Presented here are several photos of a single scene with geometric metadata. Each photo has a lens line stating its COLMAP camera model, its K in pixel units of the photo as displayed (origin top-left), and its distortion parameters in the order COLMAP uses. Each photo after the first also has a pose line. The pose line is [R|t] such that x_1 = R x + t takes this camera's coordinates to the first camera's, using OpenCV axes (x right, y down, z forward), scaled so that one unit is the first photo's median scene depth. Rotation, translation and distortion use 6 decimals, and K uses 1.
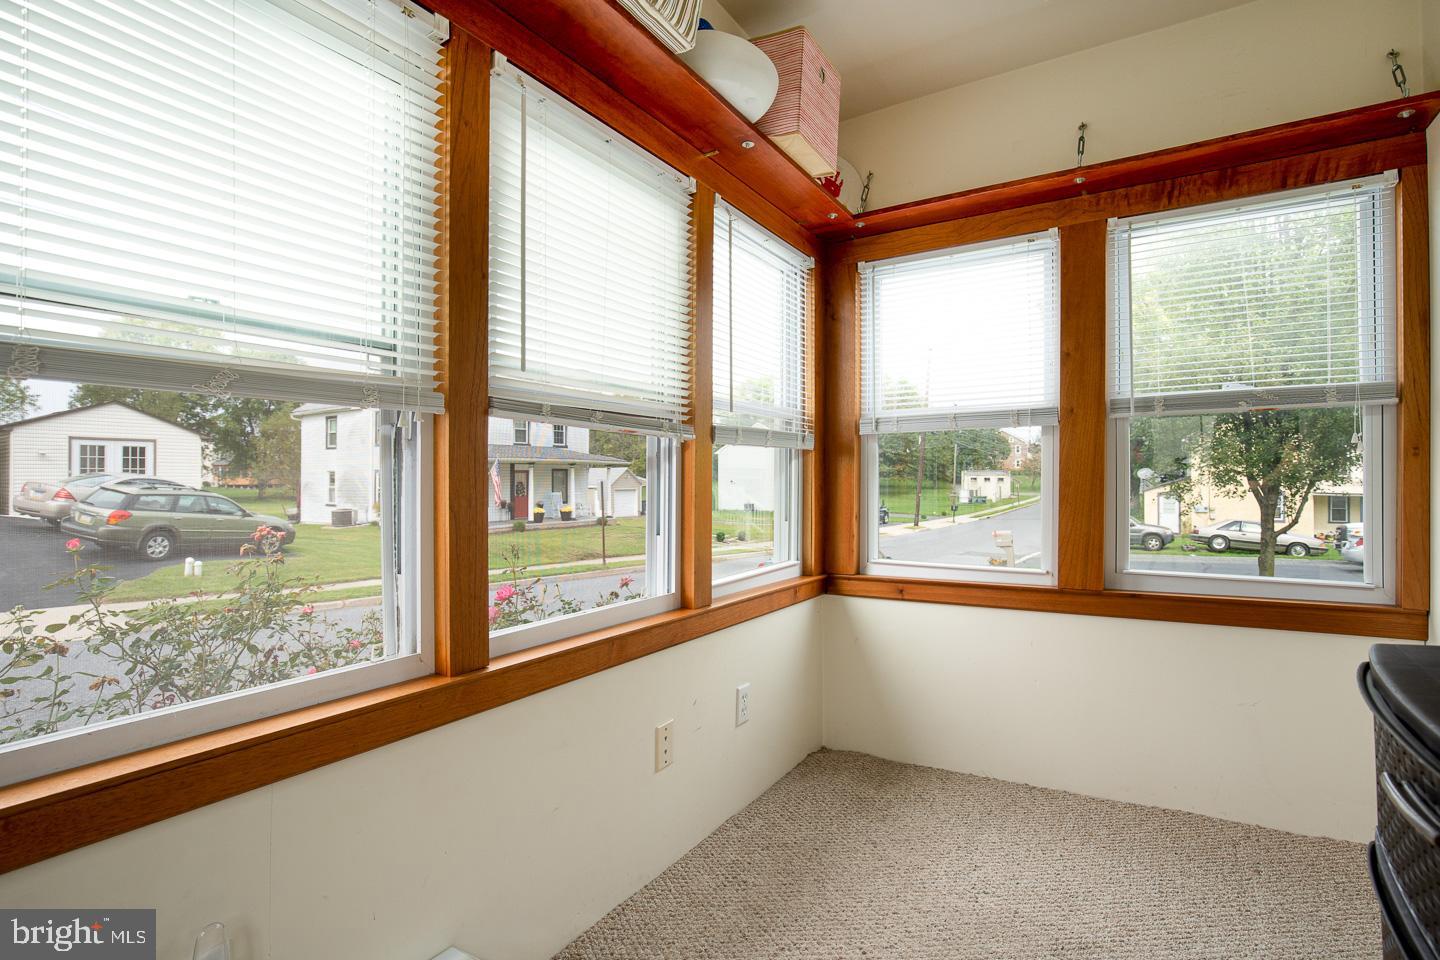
lens RADIAL K [[718.7, 0, 720.0], [0, 718.7, 480.0], [0, 0, 1]] dist [-0.000865, -0.000107]
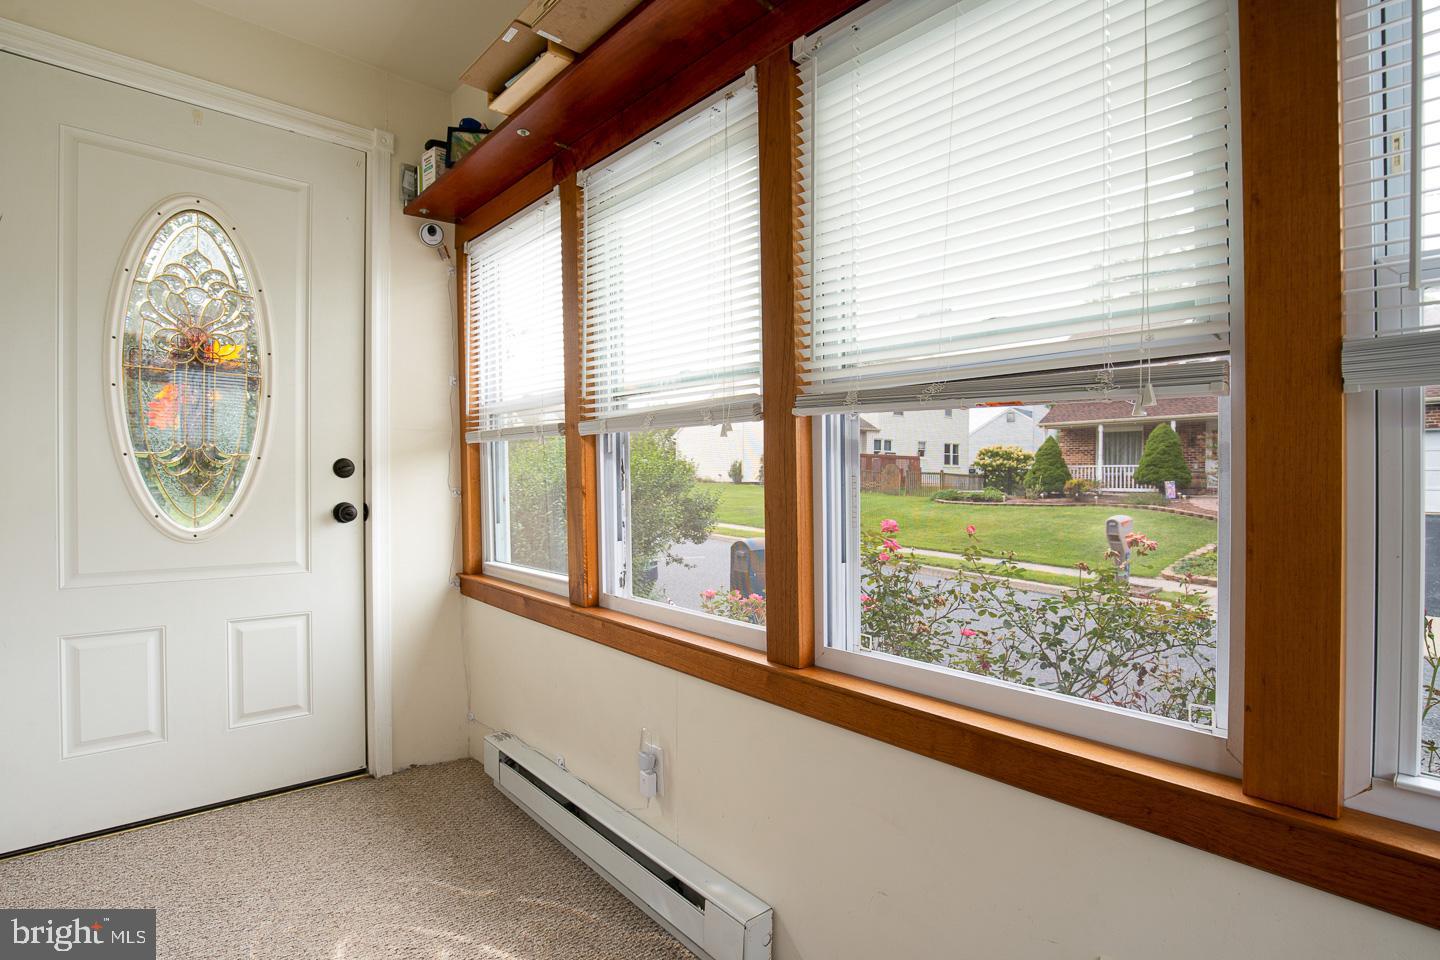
lens RADIAL K [[718.7, 0, 720.0], [0, 718.7, 480.0], [0, 0, 1]] dist [-0.000865, -0.000107]
pose [[-0.304530, 0.012481, -0.952421, 0.718350], [0.002514, 0.999921, 0.012300, -0.014574], [0.952499, 0.001351, -0.304537, 1.317052]]
